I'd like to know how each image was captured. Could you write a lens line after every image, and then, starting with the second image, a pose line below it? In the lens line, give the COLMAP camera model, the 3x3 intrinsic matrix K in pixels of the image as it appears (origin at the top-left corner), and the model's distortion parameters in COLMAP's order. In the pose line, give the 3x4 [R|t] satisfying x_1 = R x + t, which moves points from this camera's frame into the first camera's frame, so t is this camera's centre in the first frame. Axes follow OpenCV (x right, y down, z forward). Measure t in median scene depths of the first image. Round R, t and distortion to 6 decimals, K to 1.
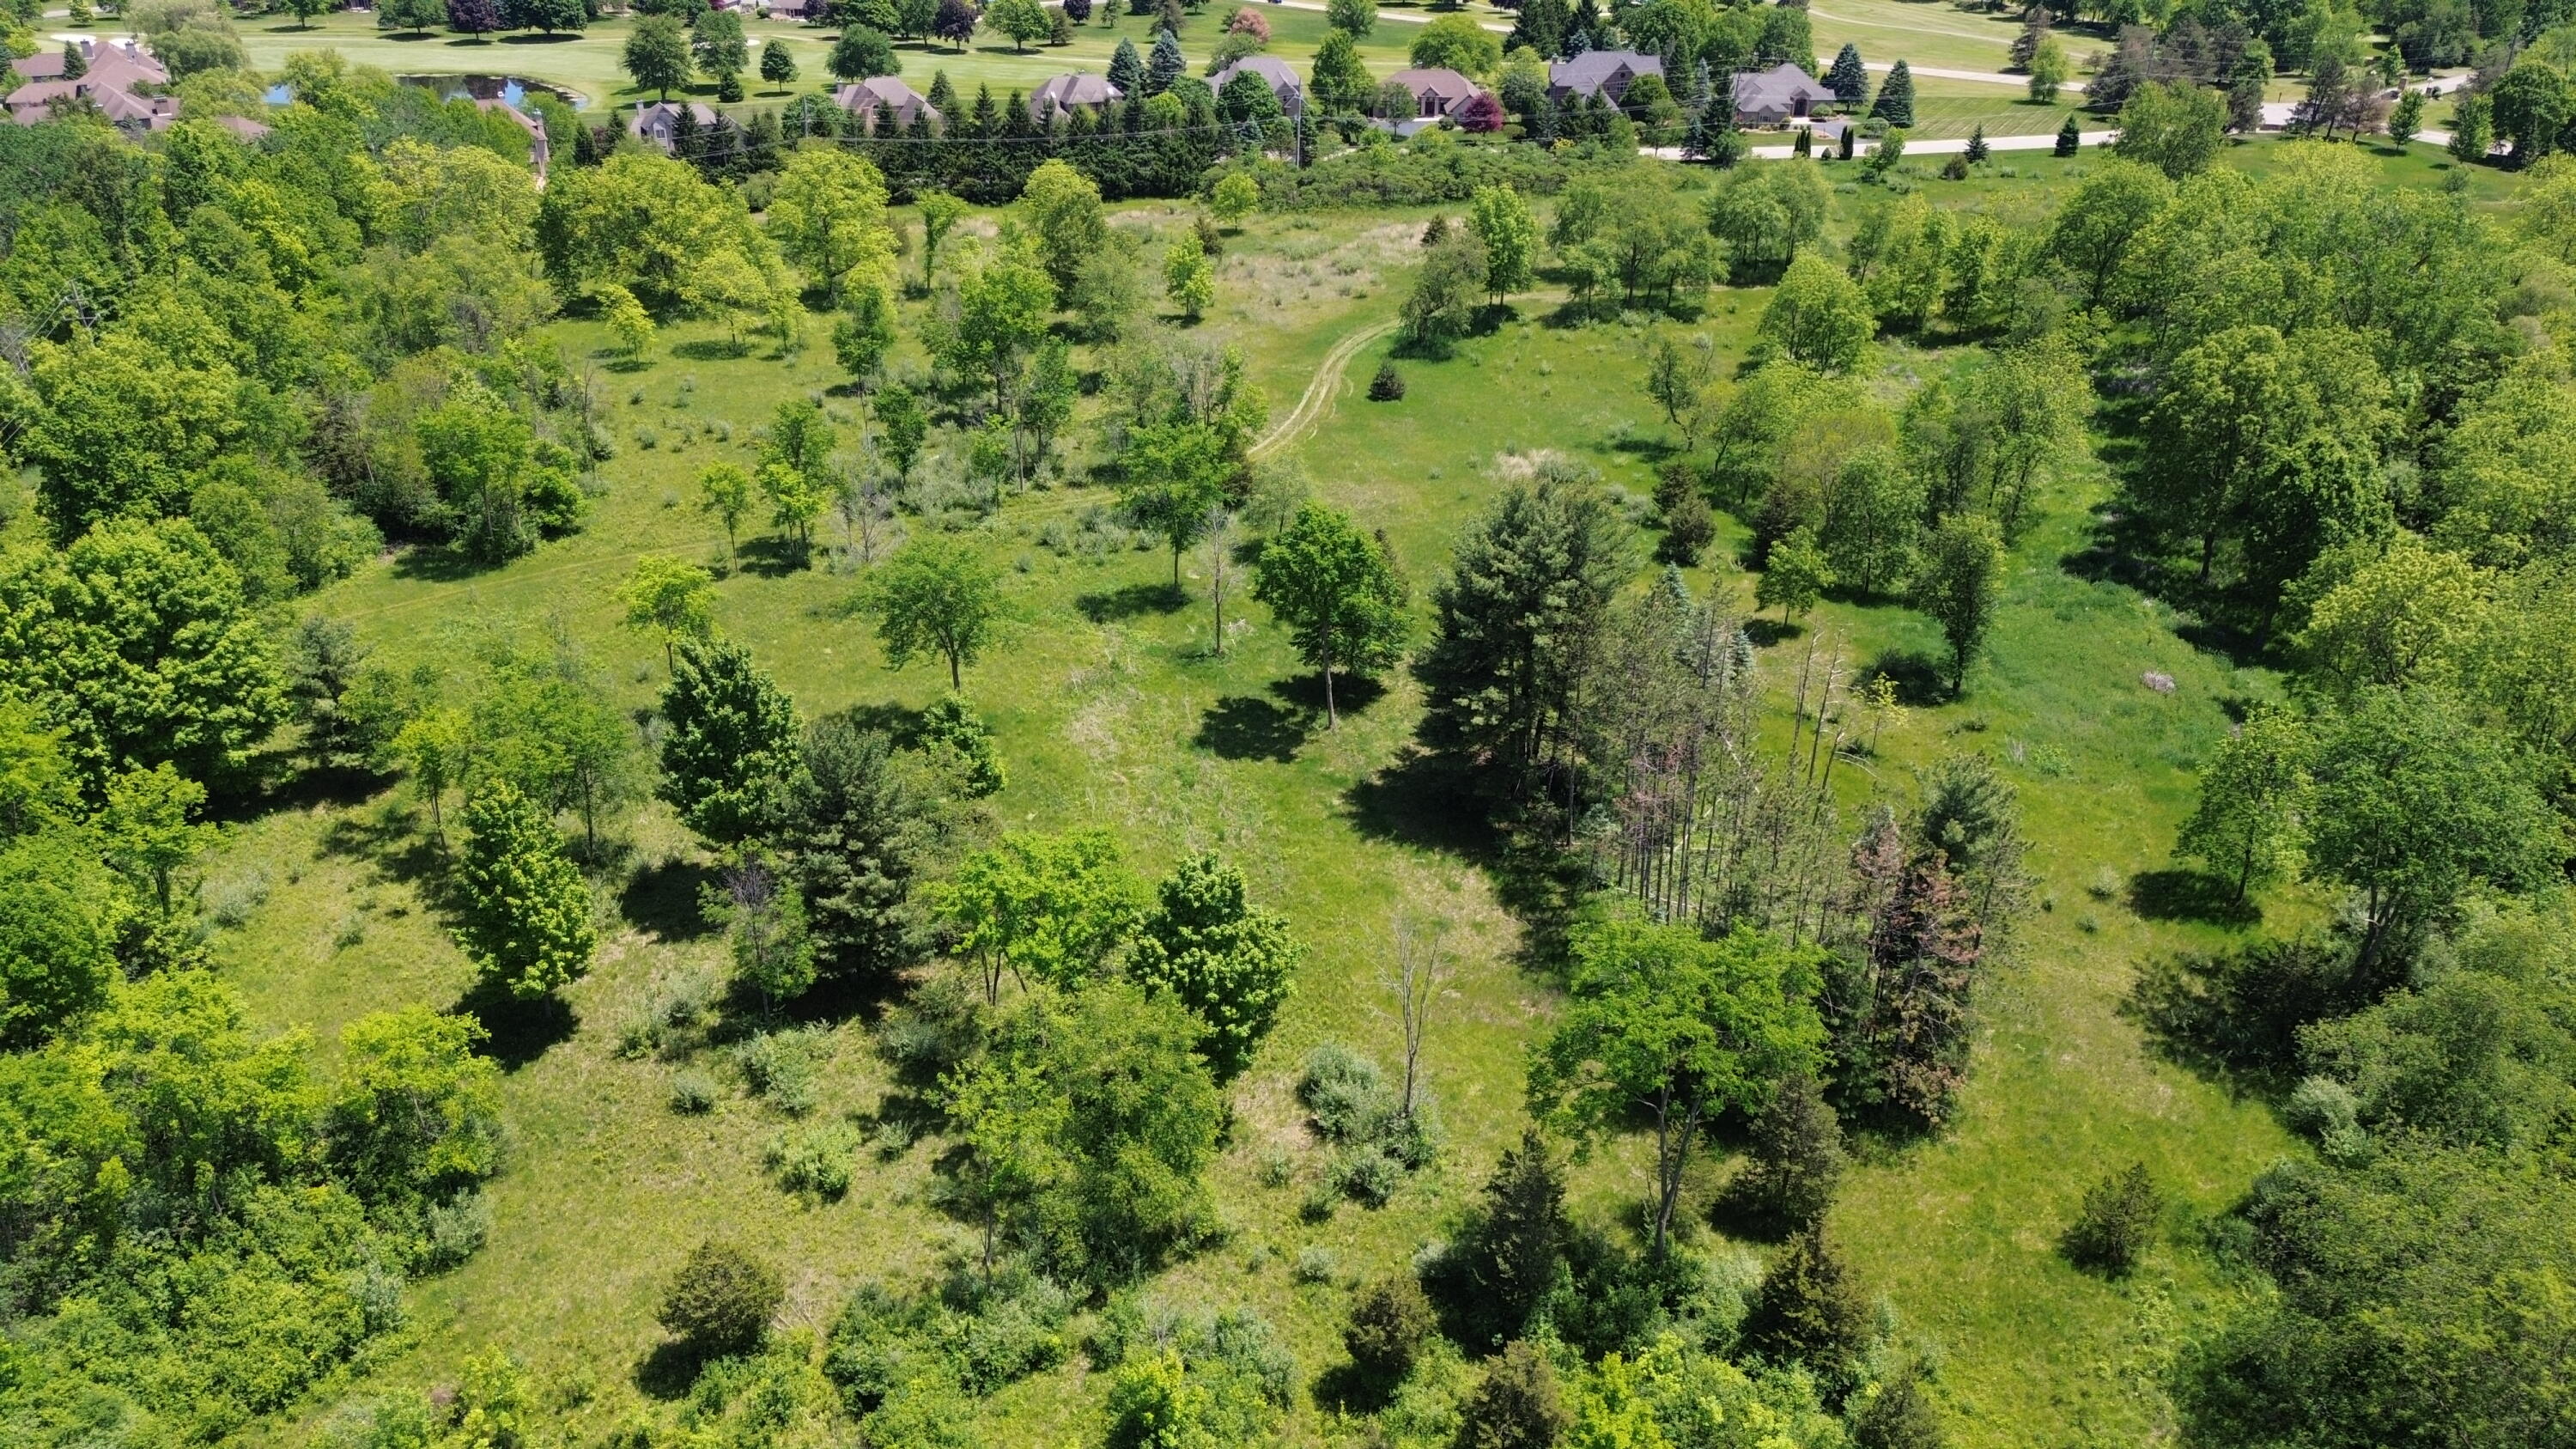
lens RADIAL K [[1825.7, 0, 1288.0], [0, 1825.7, 724.5], [0, 0, 1]] dist [0.076245, -0.072867]
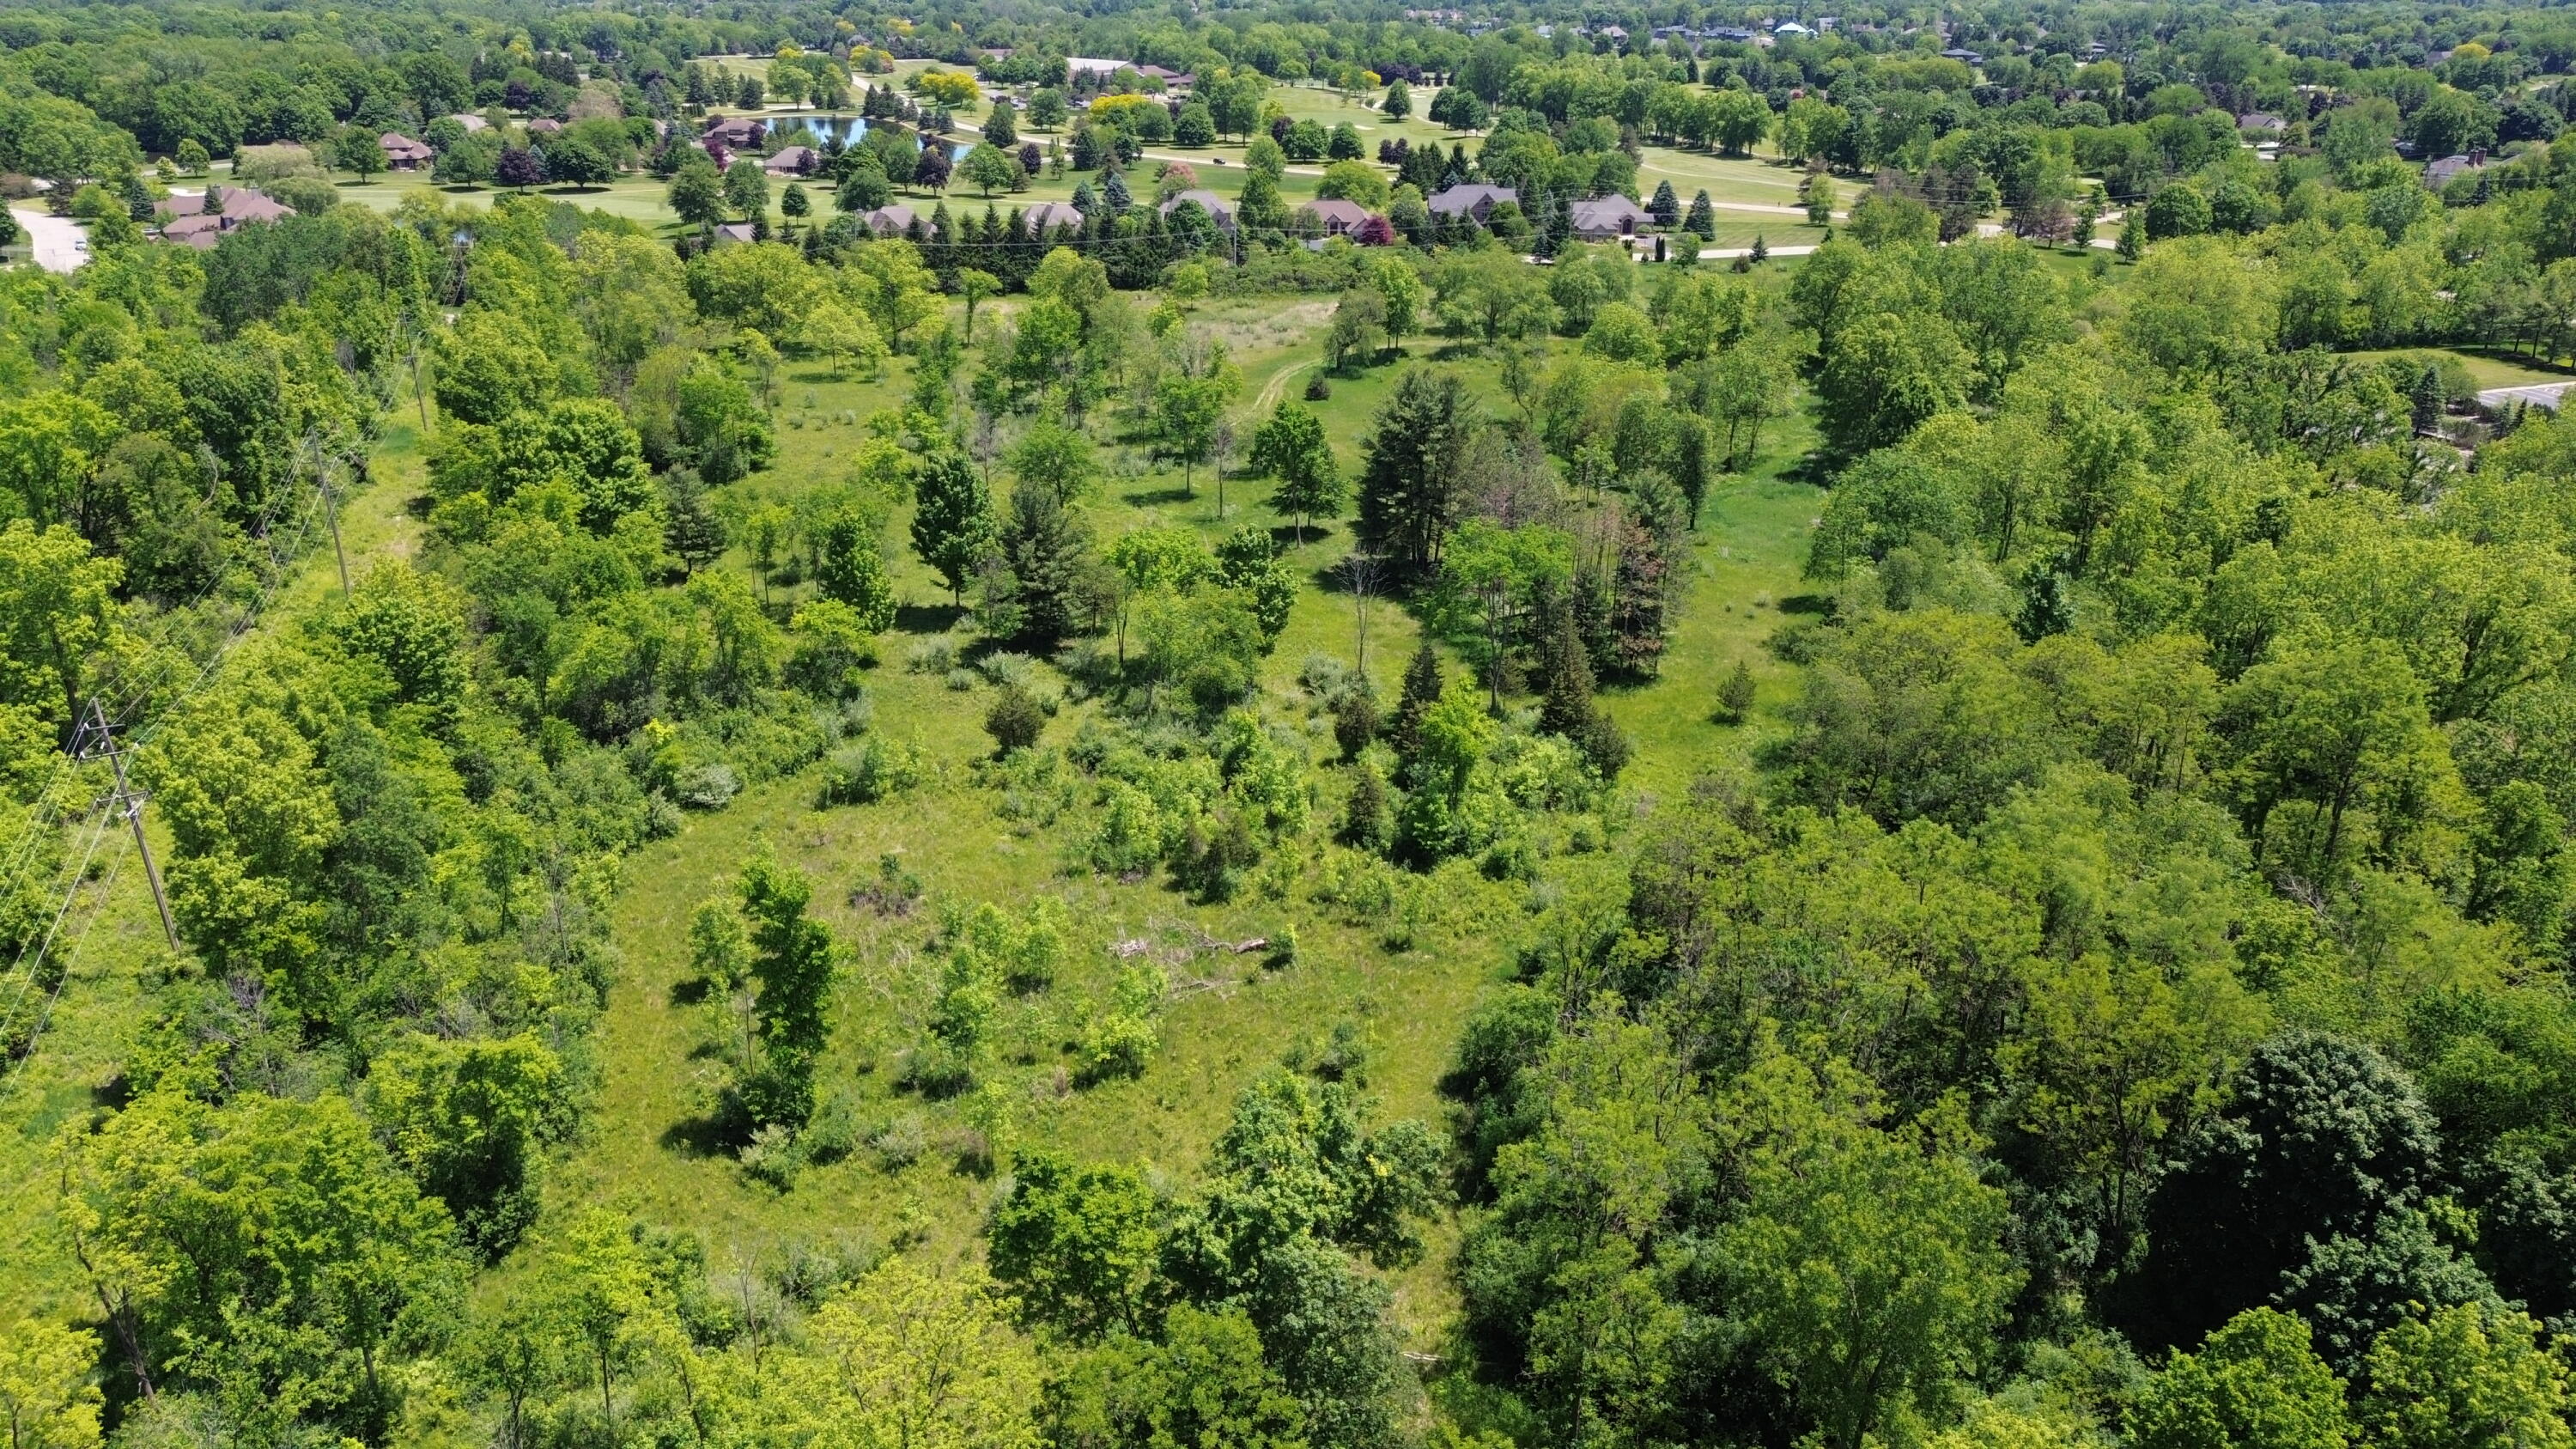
lens RADIAL K [[1825.7, 0, 1288.0], [0, 1825.7, 724.5], [0, 0, 1]] dist [0.076245, -0.072867]
pose [[0.998380, -0.021985, 0.052480, -0.032487], [0.026618, 0.995651, -0.089280, 0.132616], [-0.050289, 0.090532, 0.994623, -0.249583]]
